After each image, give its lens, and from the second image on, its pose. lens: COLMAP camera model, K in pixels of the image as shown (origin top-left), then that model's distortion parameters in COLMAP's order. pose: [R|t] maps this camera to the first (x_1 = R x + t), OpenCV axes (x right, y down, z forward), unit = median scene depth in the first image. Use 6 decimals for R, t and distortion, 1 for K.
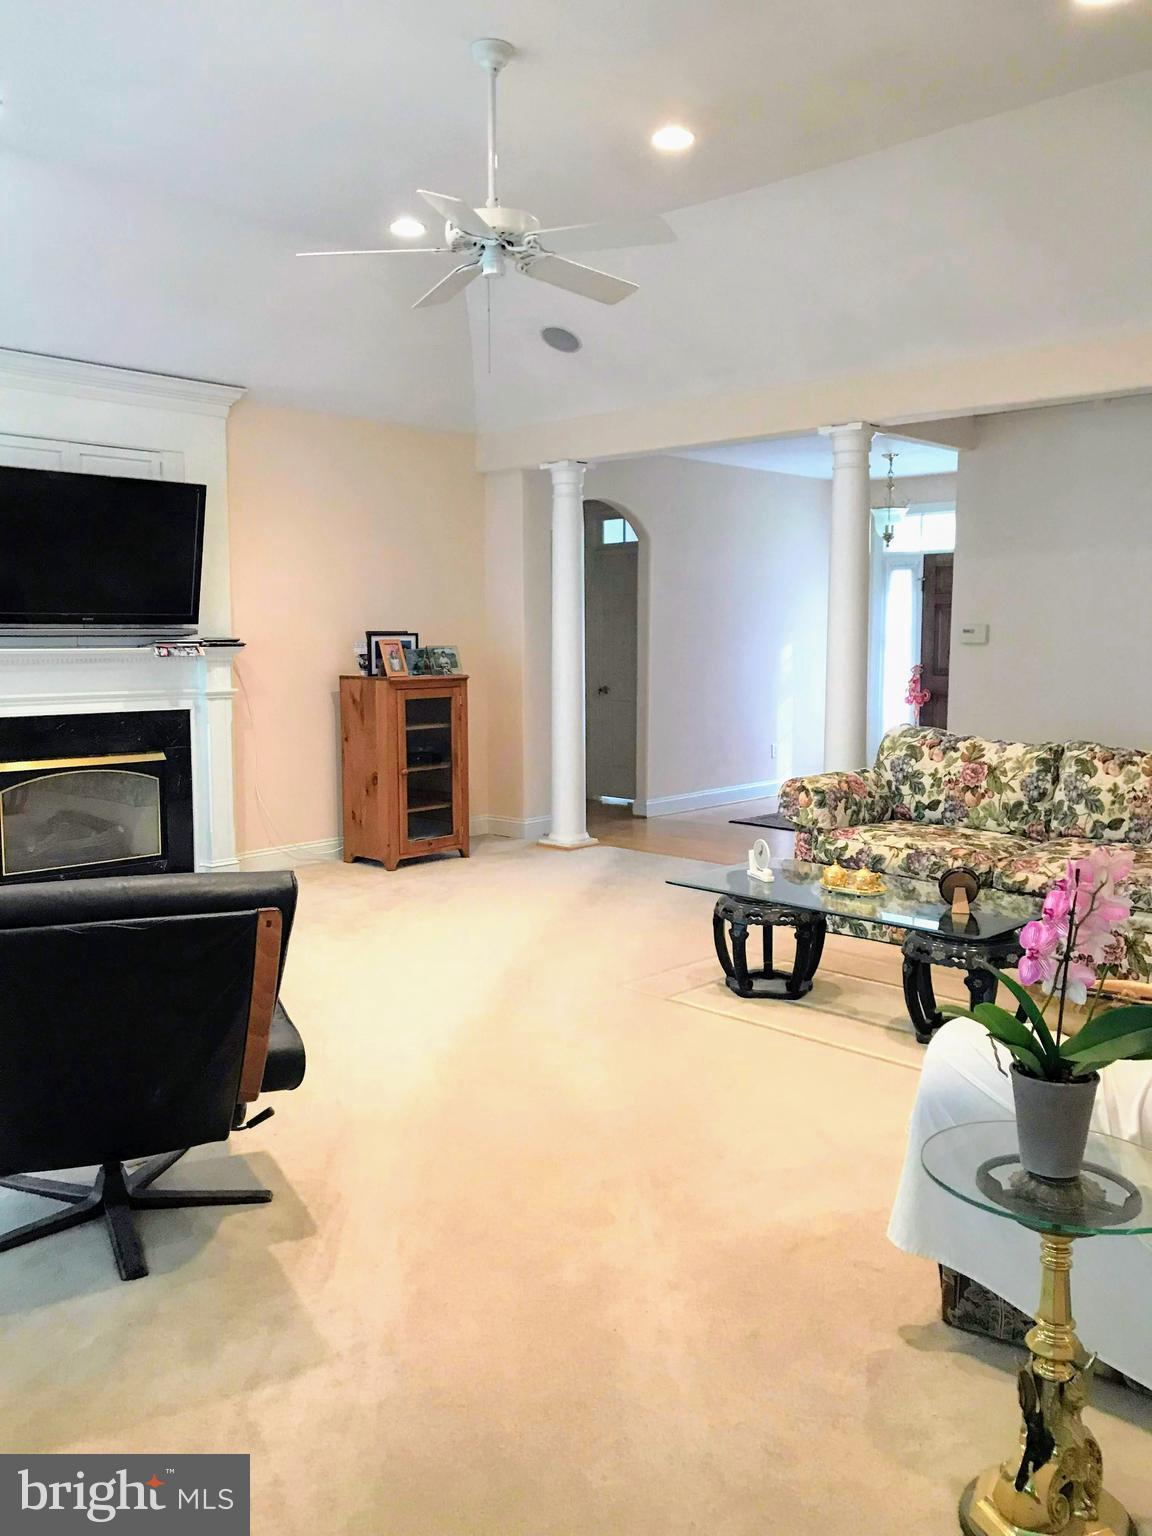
lens RADIAL K [[1219.0, 0, 576.0], [0, 1219.0, 768.0], [0, 0, 1]] dist [-0.000645, -0.001575]
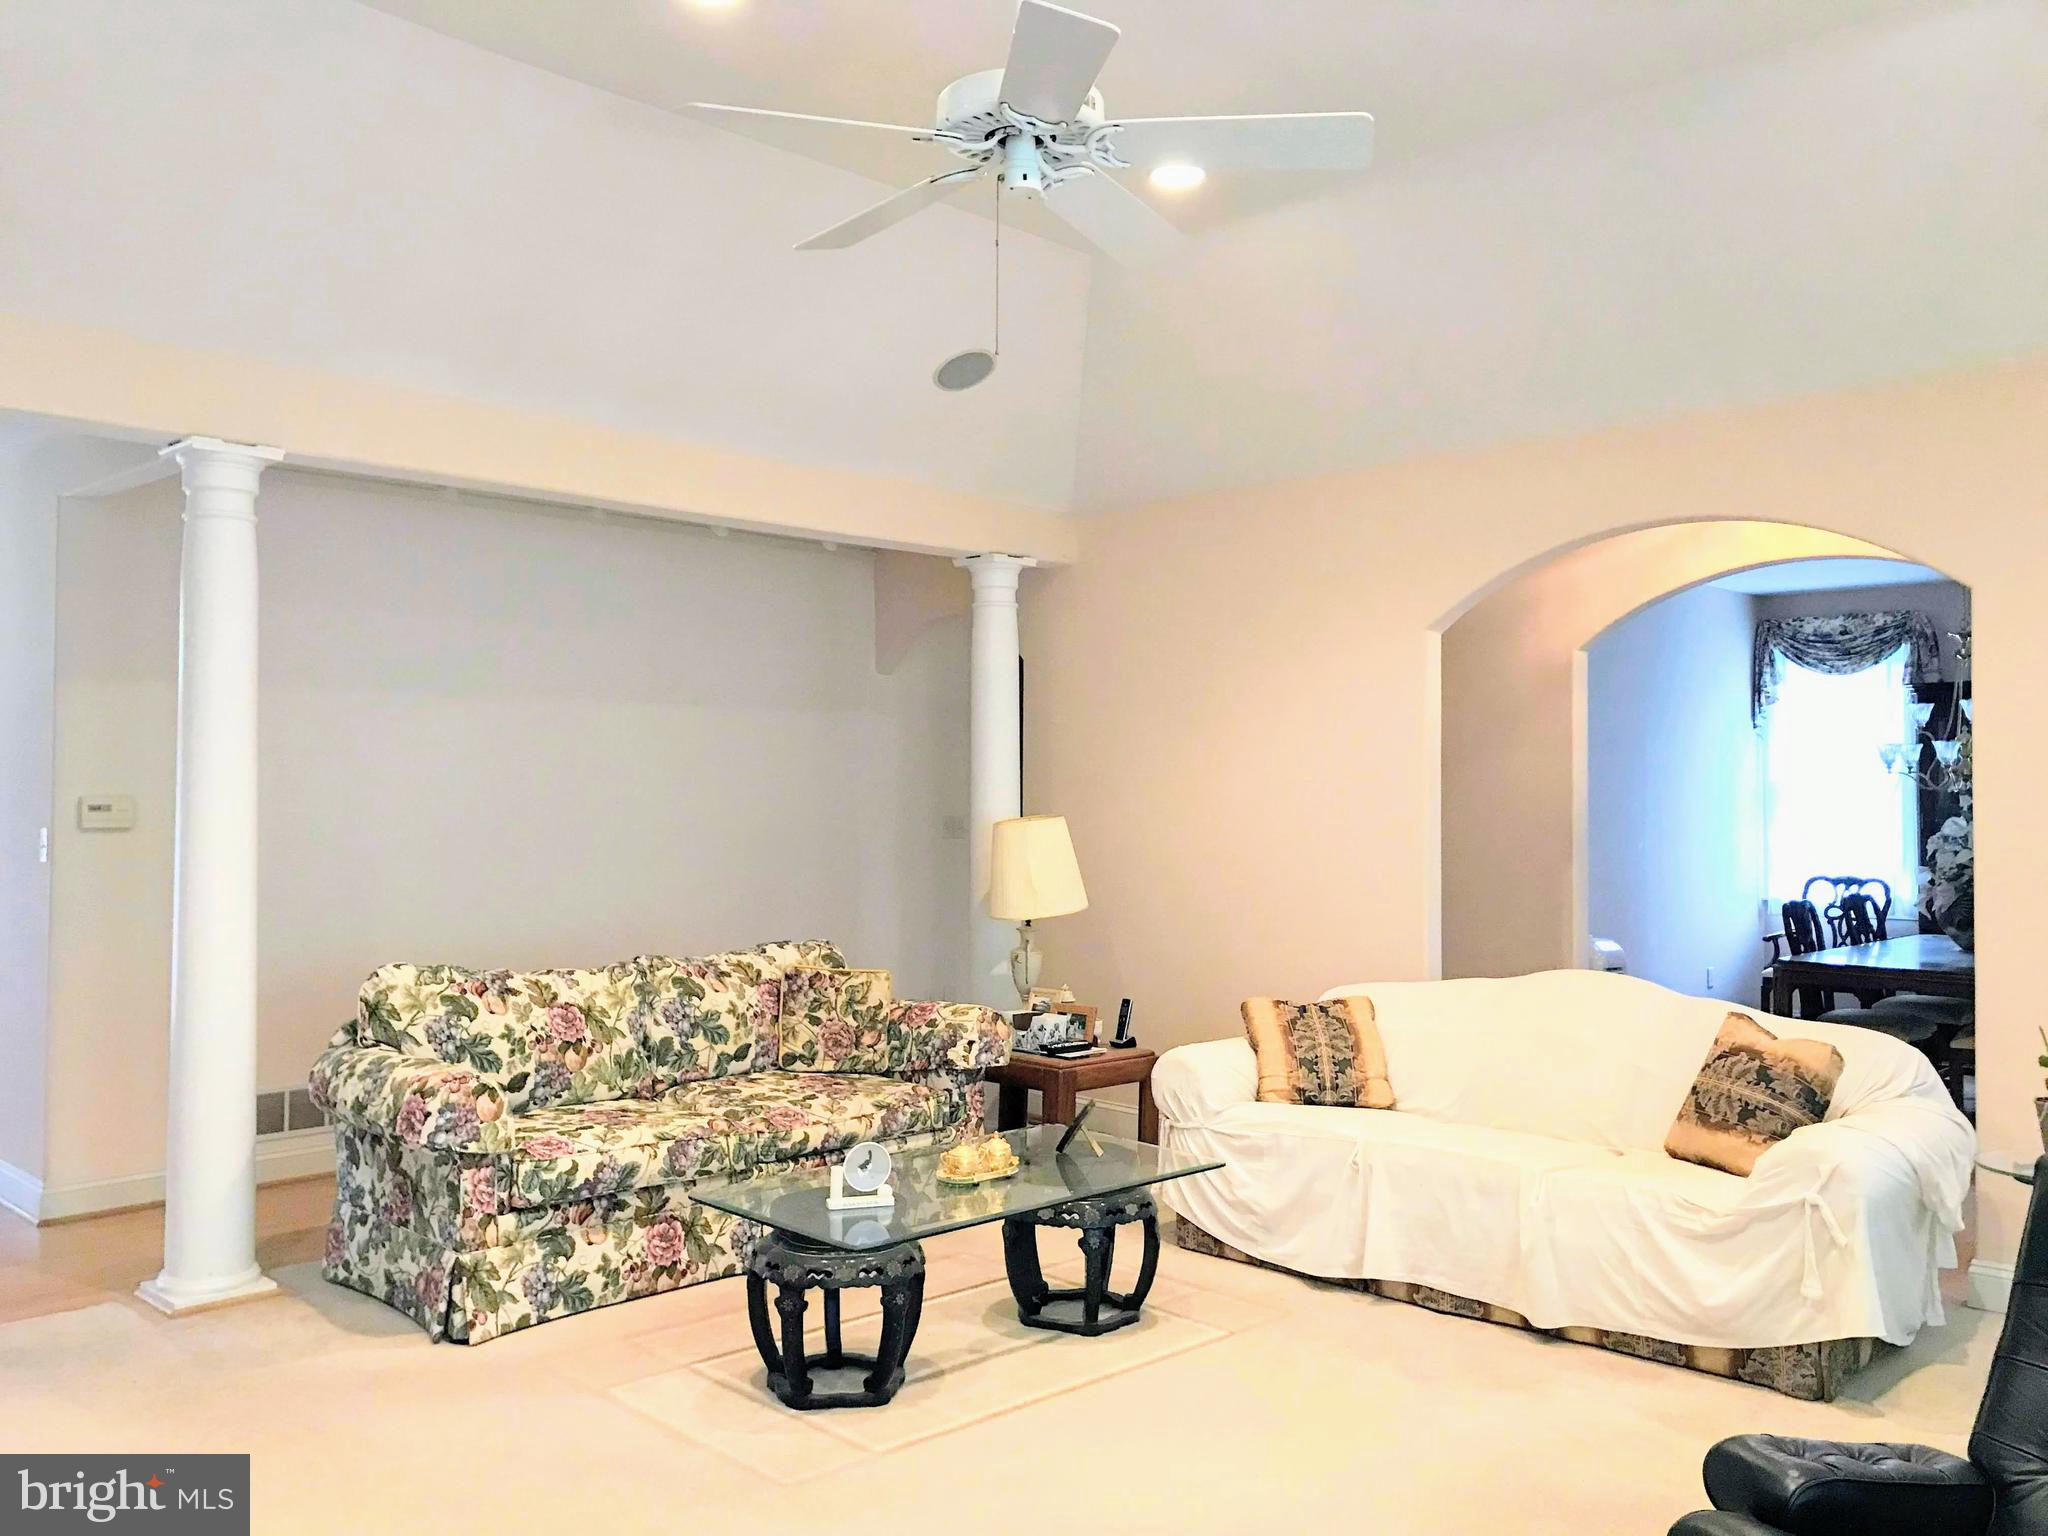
lens RADIAL K [[1625.3, 0, 1024.0], [0, 1625.3, 768.0], [0, 0, 1]] dist [-0.000645, -0.001575]
pose [[0.046809, 0.018419, 0.998734, -0.578348], [0.114294, 0.993165, -0.023673, -0.087519], [-0.992344, 0.115257, 0.044384, 0.723627]]
